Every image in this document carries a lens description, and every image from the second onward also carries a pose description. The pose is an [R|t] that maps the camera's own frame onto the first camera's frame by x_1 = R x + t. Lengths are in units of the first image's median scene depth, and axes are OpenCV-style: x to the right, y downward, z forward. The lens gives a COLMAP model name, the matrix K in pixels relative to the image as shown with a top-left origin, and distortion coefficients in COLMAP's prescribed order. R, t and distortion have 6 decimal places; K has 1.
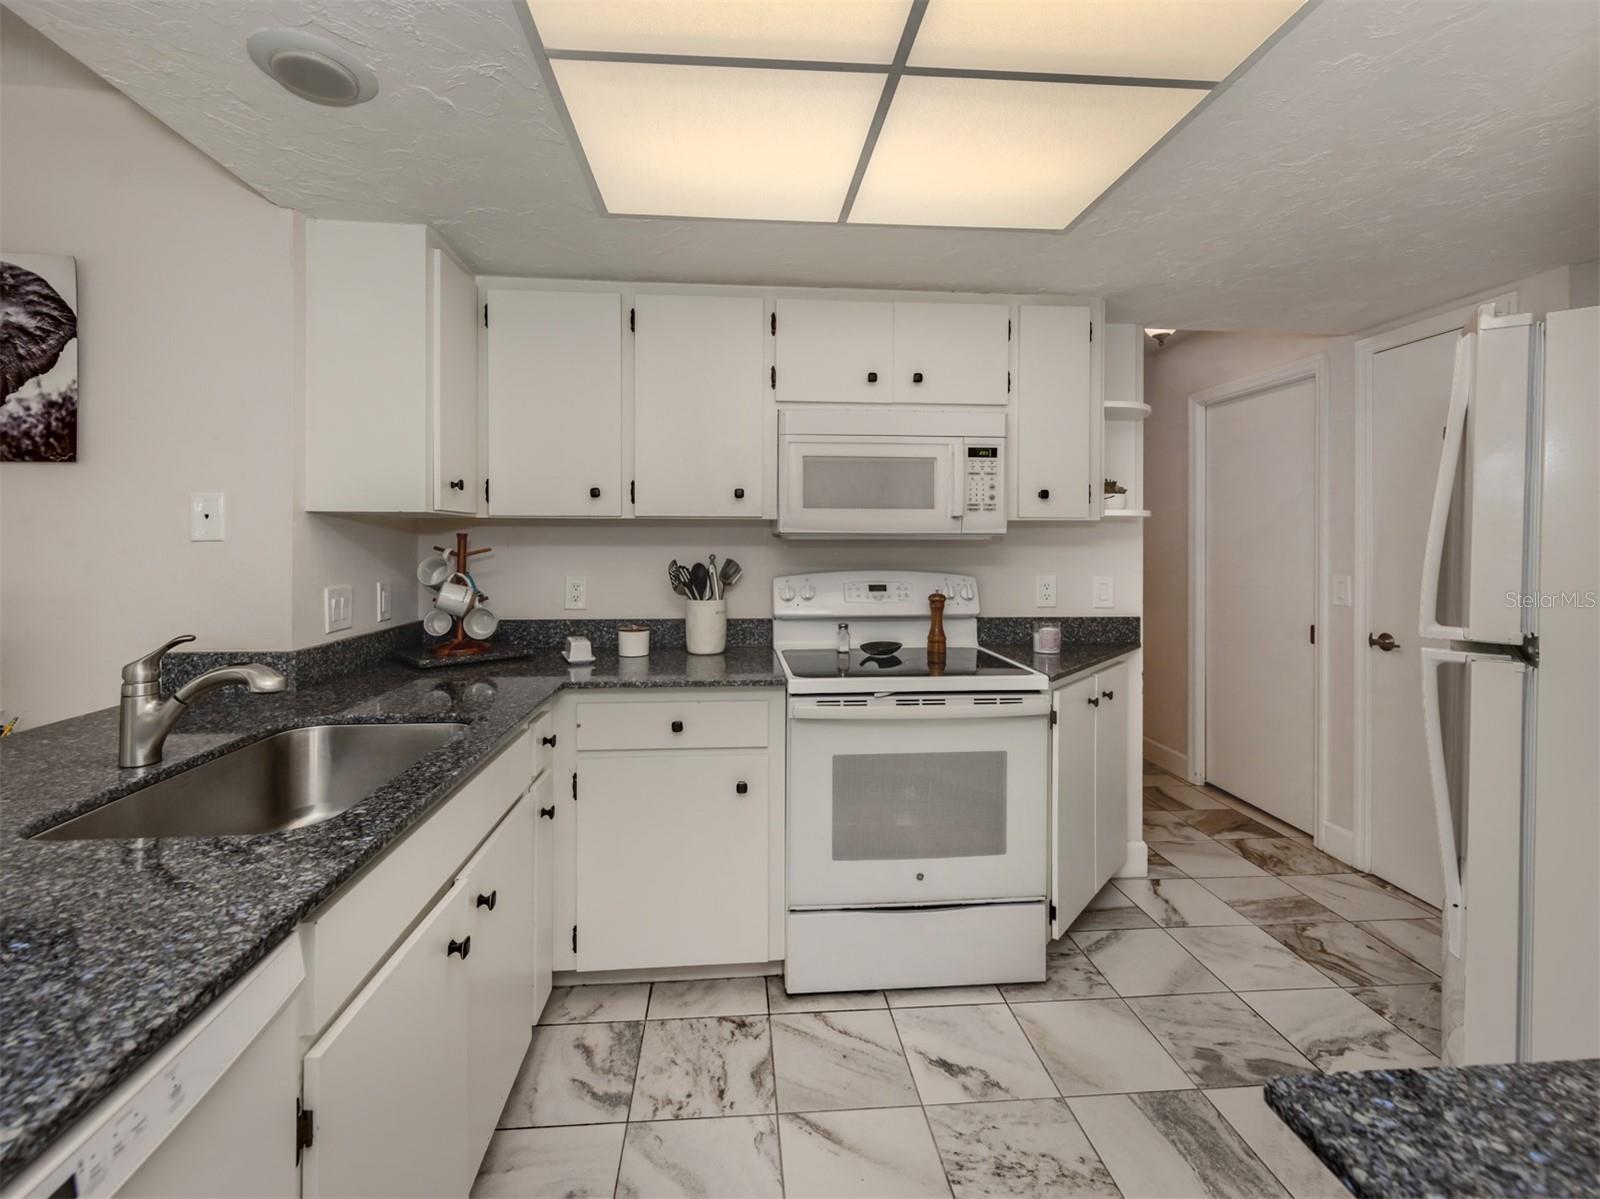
lens RADIAL K [[705.3, 0, 777.1], [0, 705.3, 559.0], [0, 0, 1]] dist [0.004303, 0.000035]
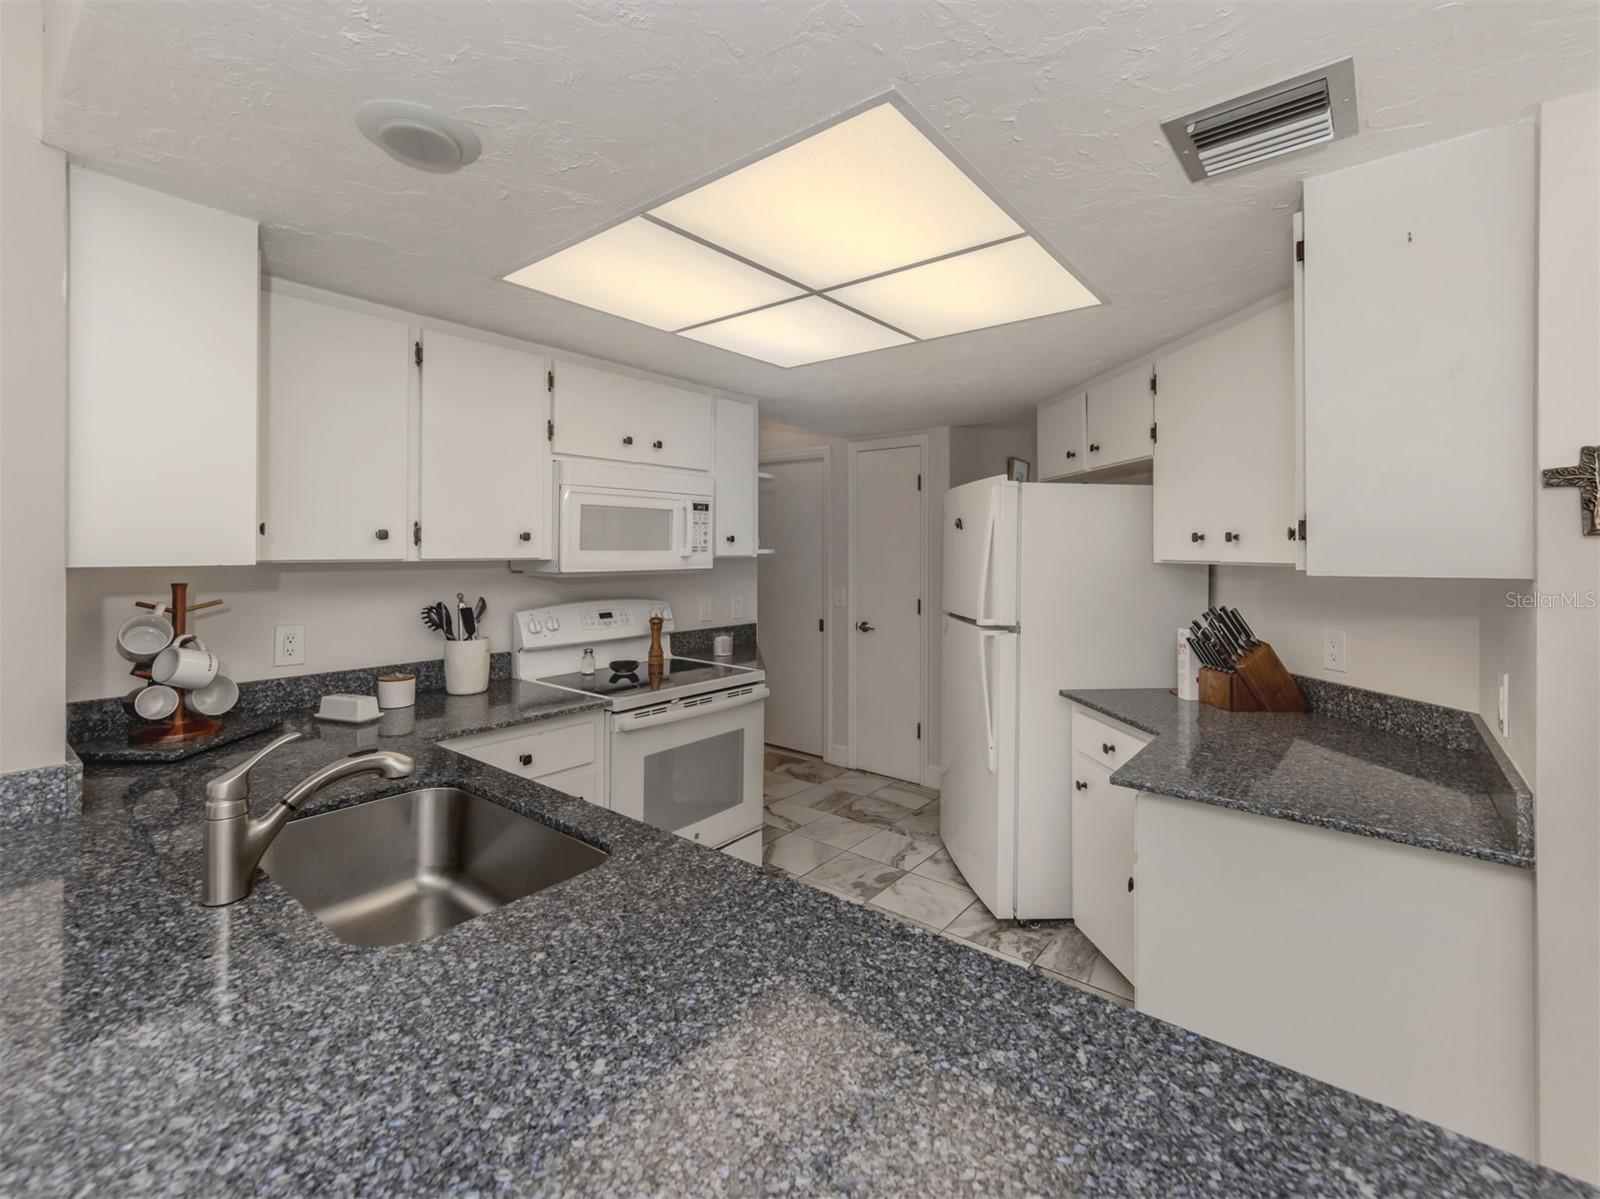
lens RADIAL K [[715.6, 0, 787.7], [0, 715.6, 571.2], [0, 0, 1]] dist [0.007428, -0.000995]
pose [[0.688864, -0.024172, 0.724487, -0.560025], [0.017091, 0.999708, 0.017104, -0.051996], [-0.724689, 0.000600, 0.689076, -0.029639]]
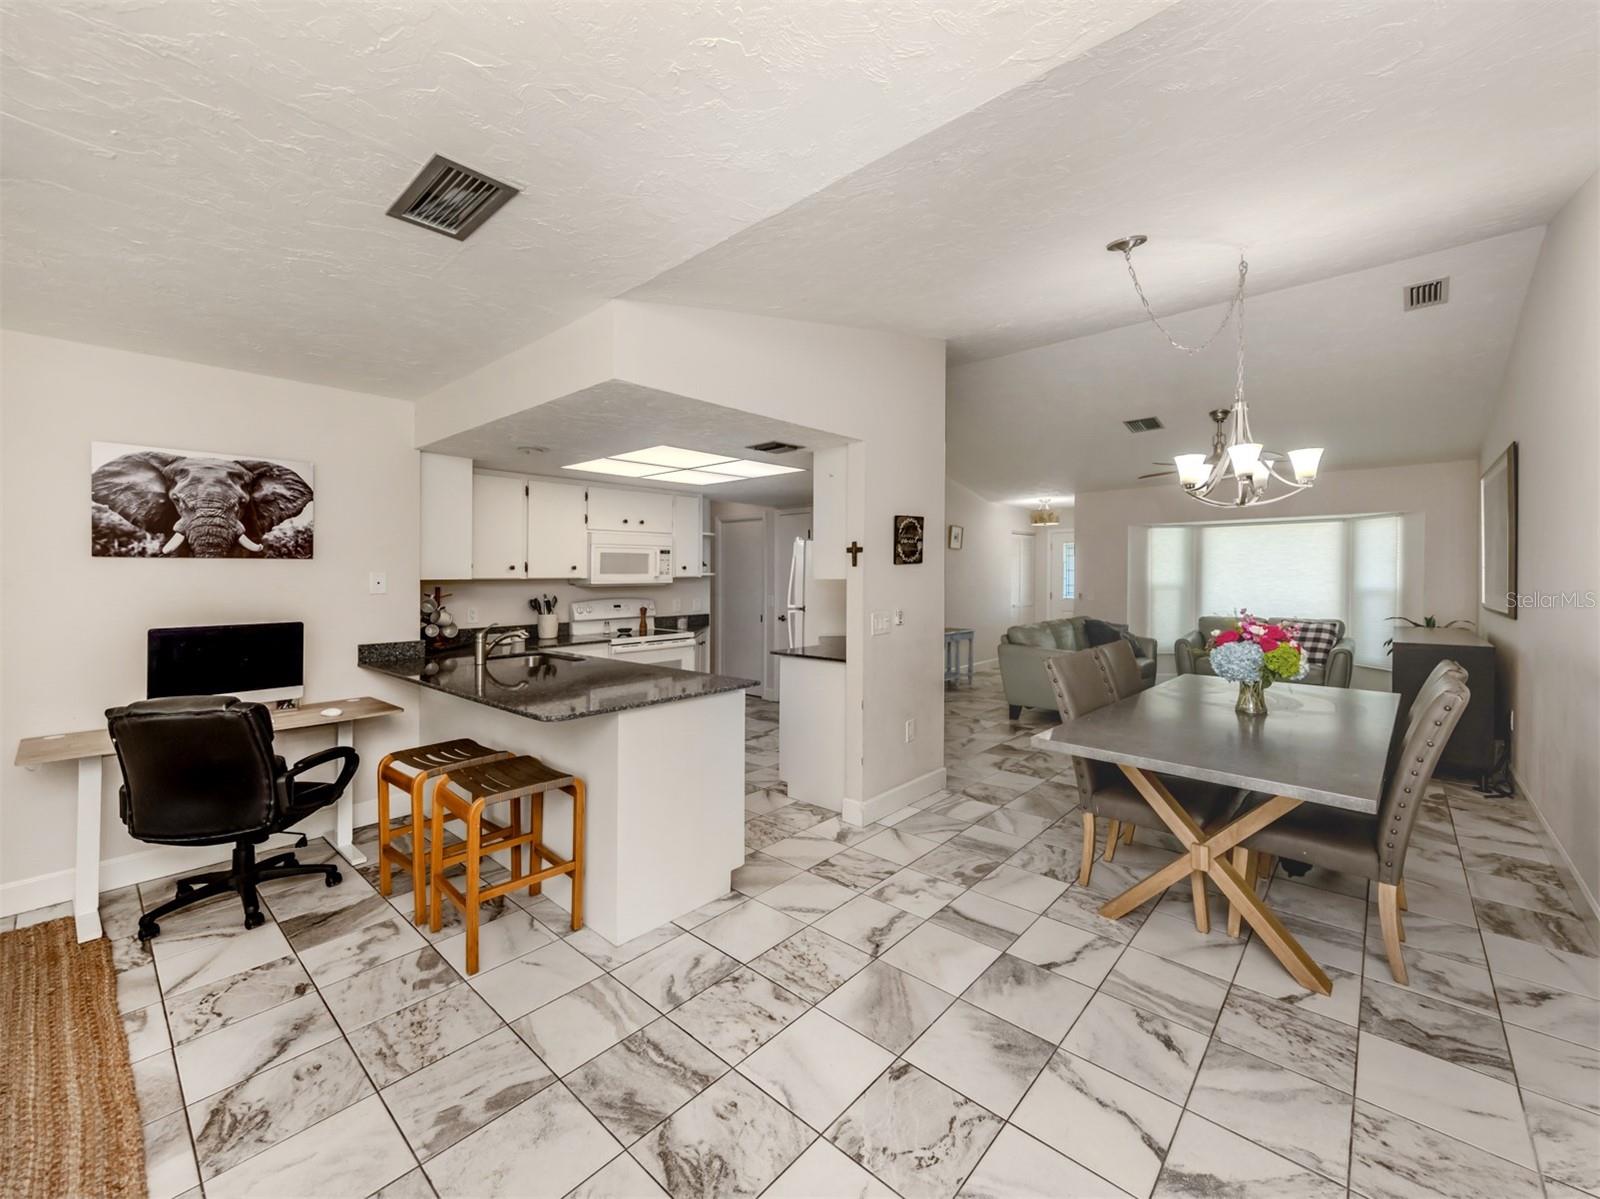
lens RADIAL K [[654.2, 0, 846.3], [0, 654.2, 585.6], [0, 0, 1]] dist [0.008462, -0.001233]
pose [[0.694269, -0.019652, 0.719447, -0.996008], [0.024780, 0.999687, 0.003393, -0.017261], [-0.719288, 0.015472, 0.694539, -1.179084]]
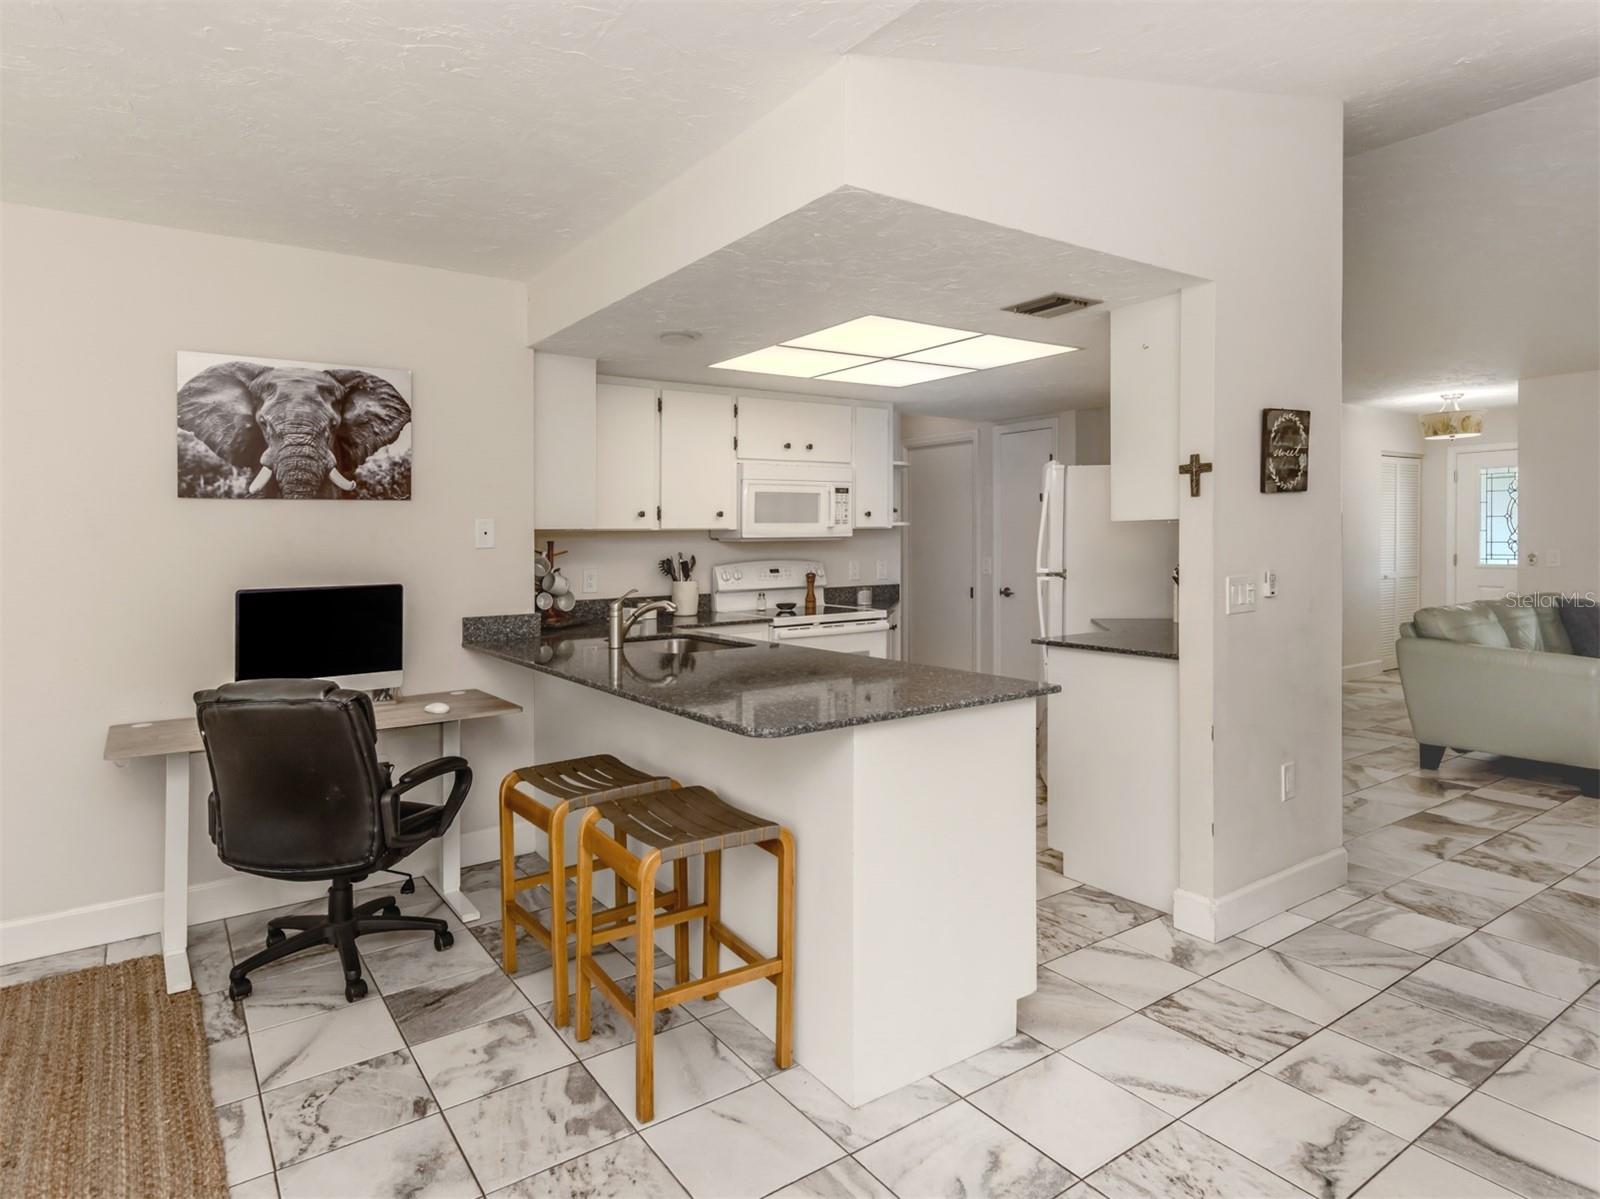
lens RADIAL K [[931.5, 0, 787.9], [0, 931.5, 552.6], [0, 0, 1]] dist [0.009726, -0.003454]
pose [[0.859758, -0.022630, 0.510200, -1.019203], [0.029015, 0.999569, -0.004558, 0.011211], [-0.509877, 0.018722, 0.860044, -0.938040]]
